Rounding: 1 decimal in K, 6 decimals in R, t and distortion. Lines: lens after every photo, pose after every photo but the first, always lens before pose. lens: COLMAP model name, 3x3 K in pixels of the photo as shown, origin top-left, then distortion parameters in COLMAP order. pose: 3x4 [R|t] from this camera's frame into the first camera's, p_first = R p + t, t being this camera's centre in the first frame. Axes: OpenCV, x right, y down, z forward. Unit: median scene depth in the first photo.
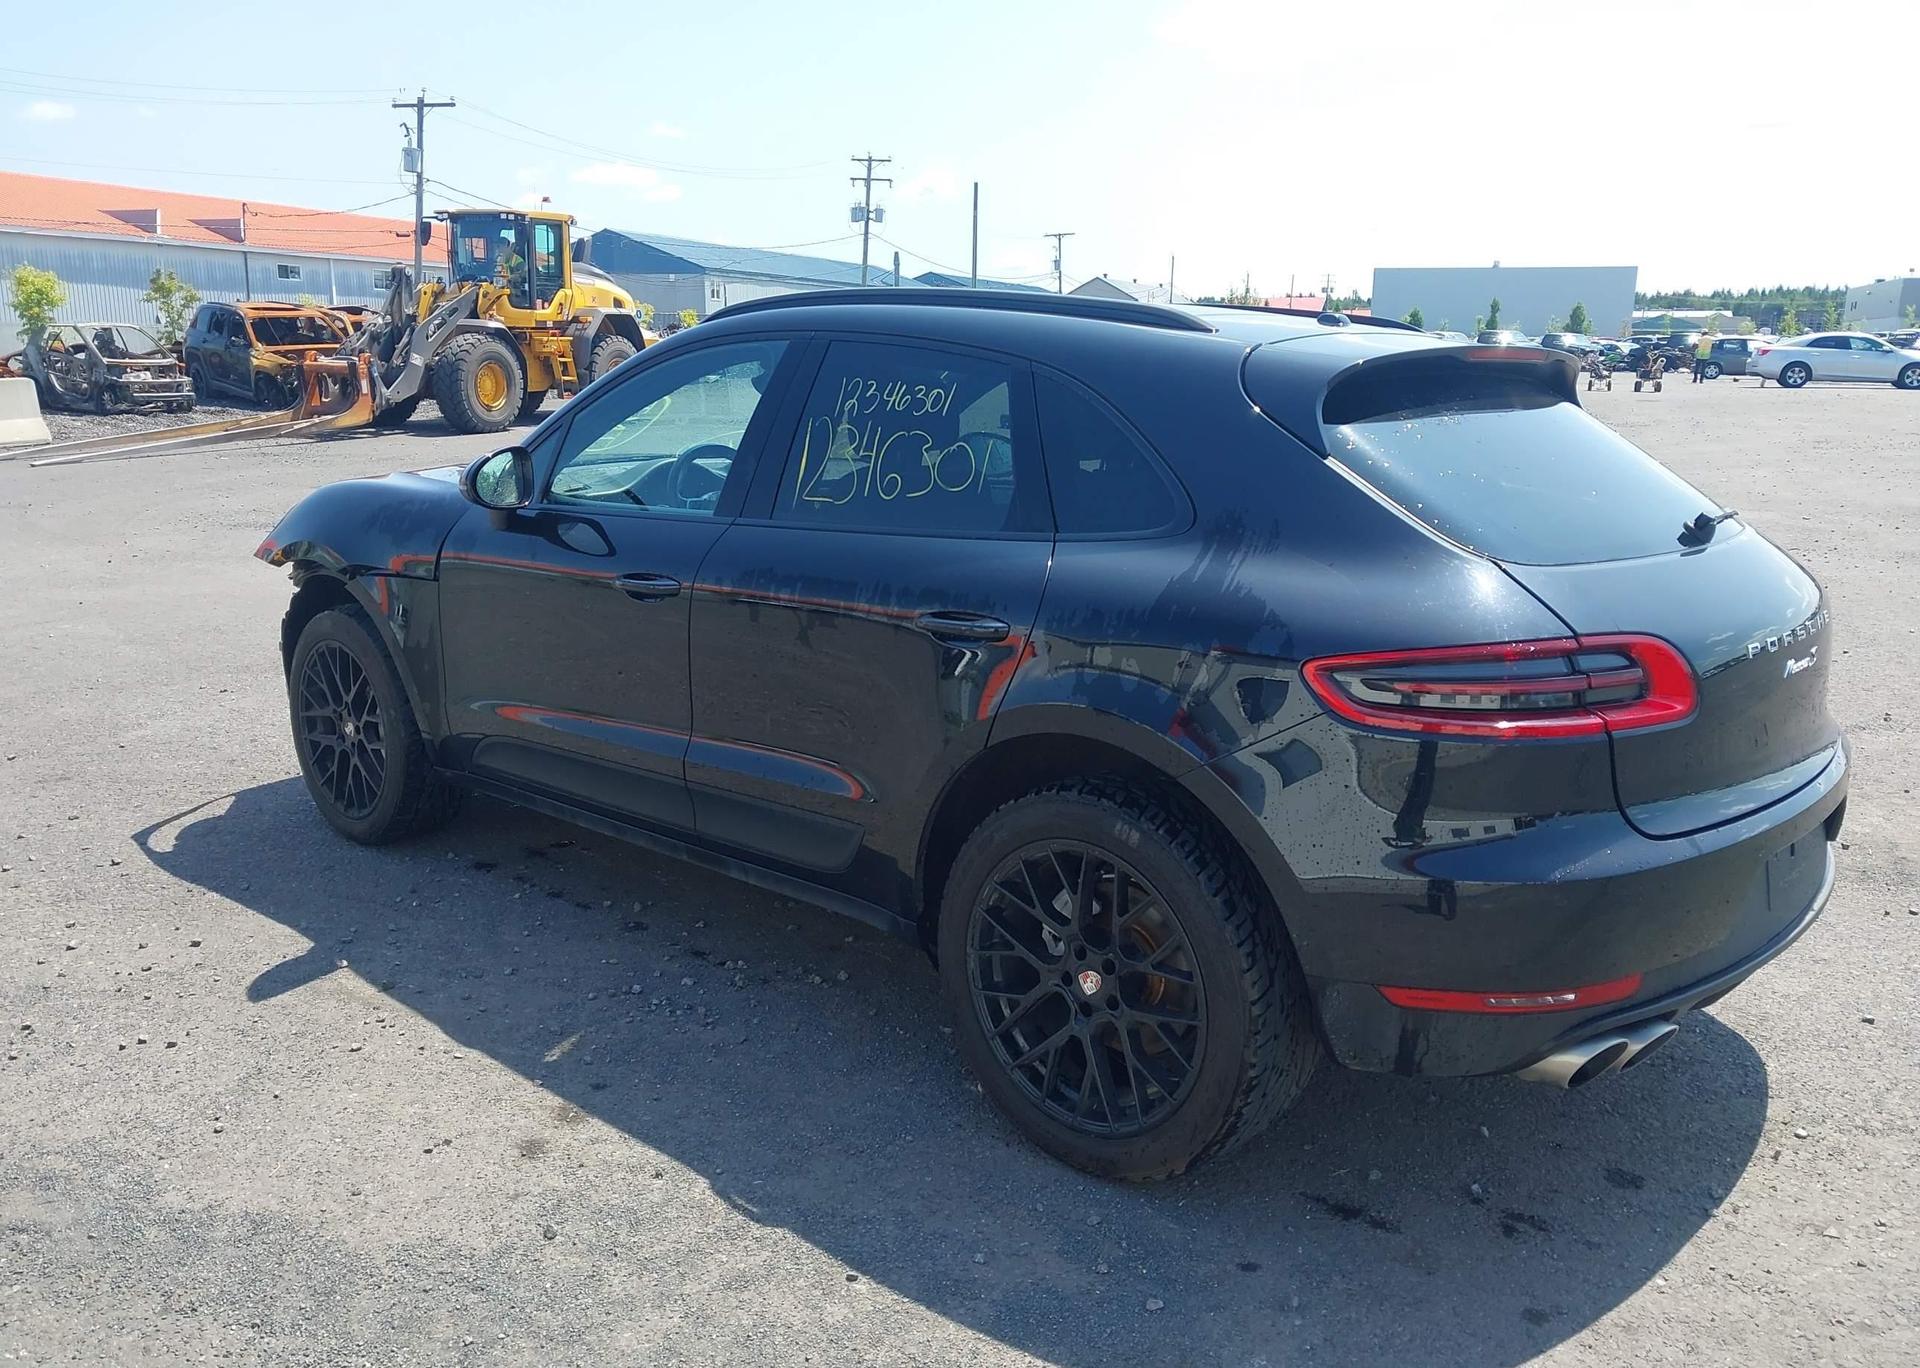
lens RADIAL K [[1490.8, 0, 960.0], [0, 1490.8, 684.0], [0, 0, 1]] dist [0.024736, -0.041485]
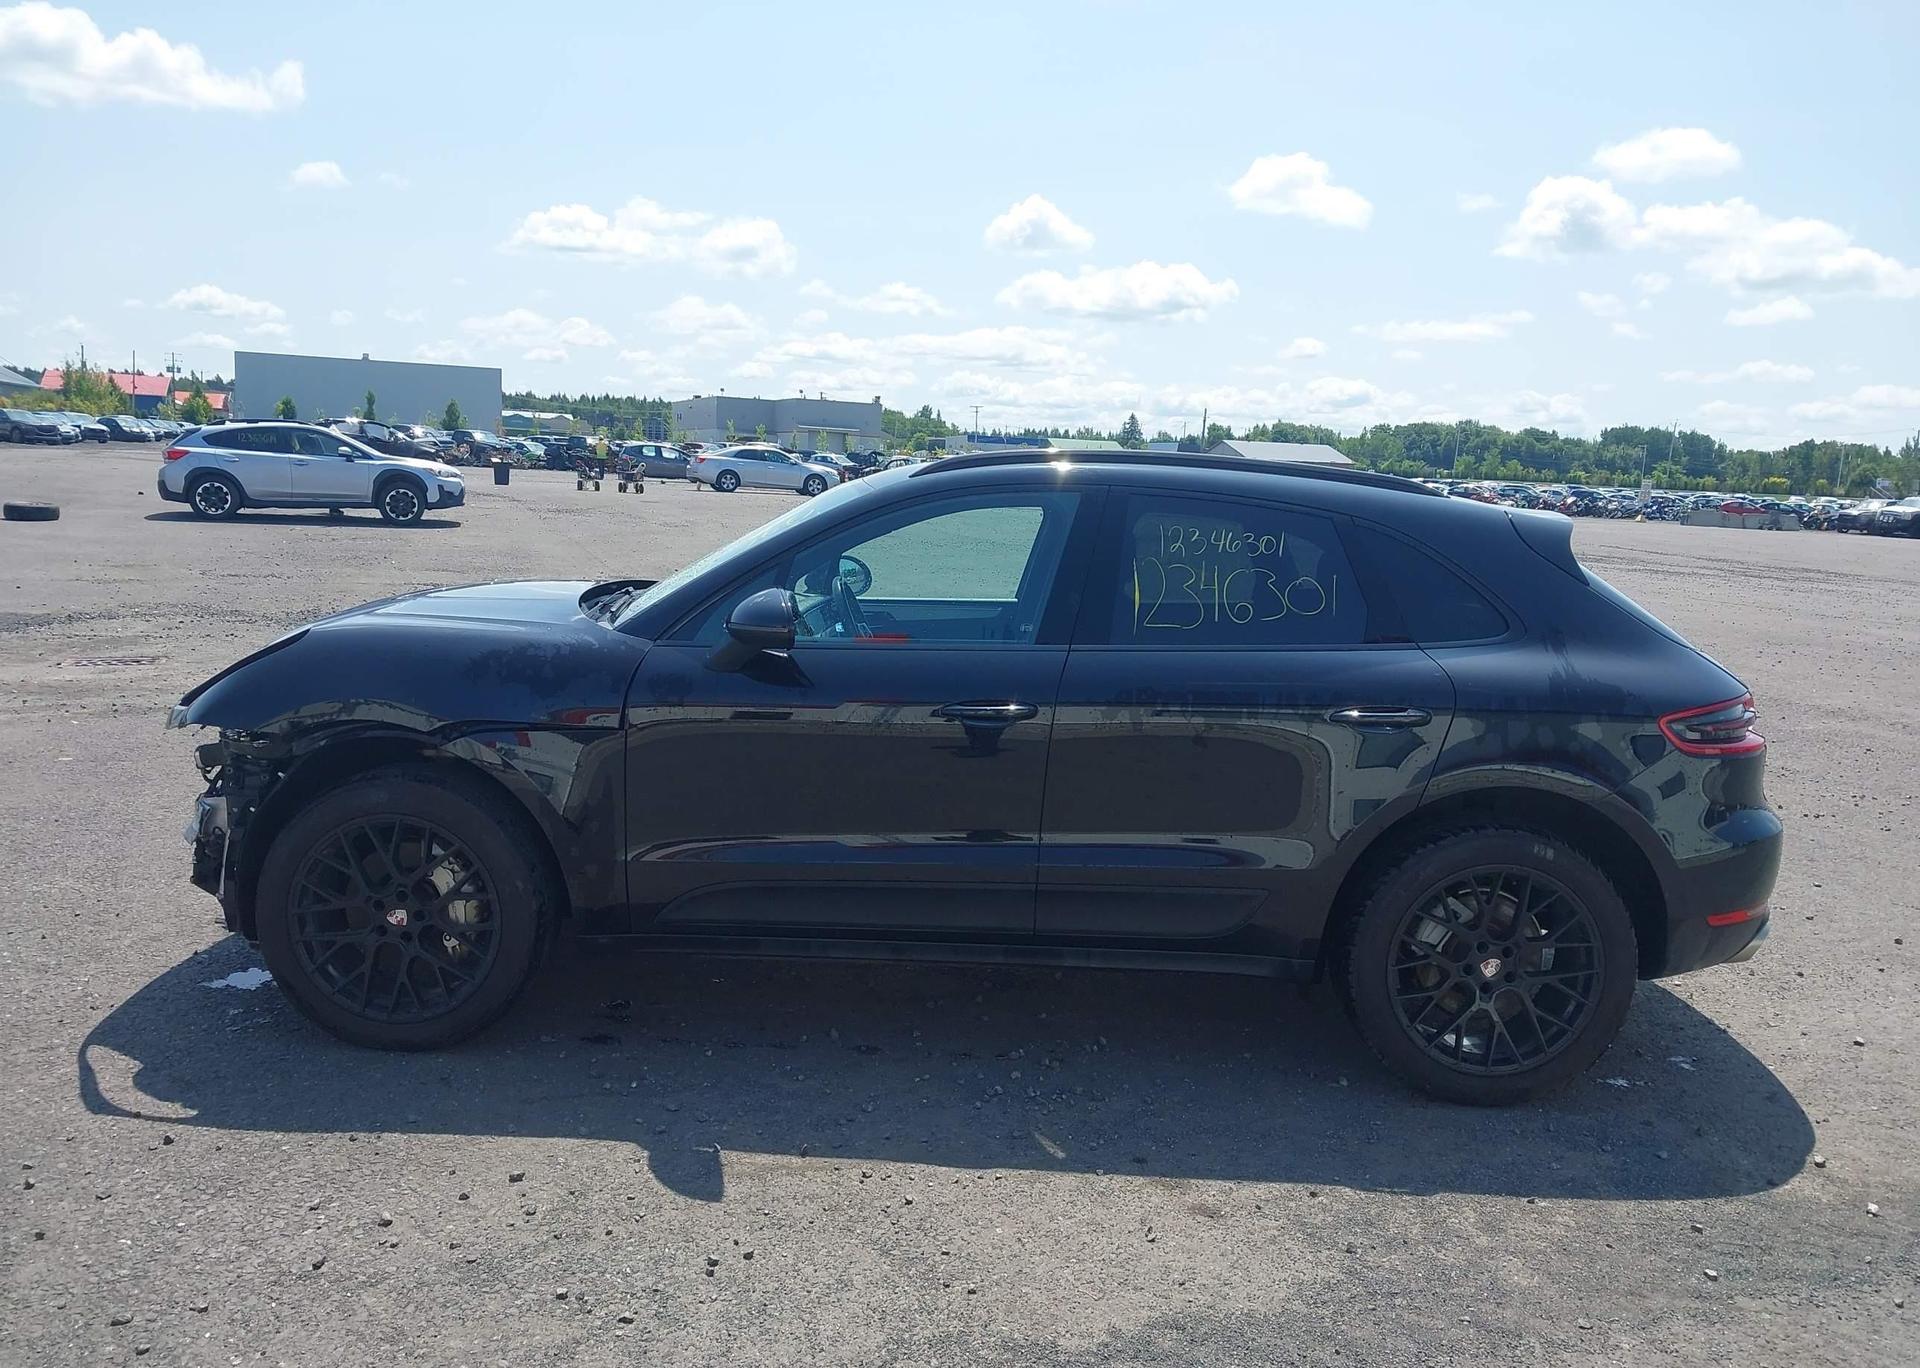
lens RADIAL K [[1484.2, 0, 964.9], [0, 1484.2, 723.9], [0, 0, 1]] dist [0.000670, -0.002581]
pose [[0.762784, -0.082163, 0.641413, -0.792885], [0.104453, 0.994525, 0.003178, -0.054394], [-0.638162, 0.064573, 0.767189, 0.168393]]
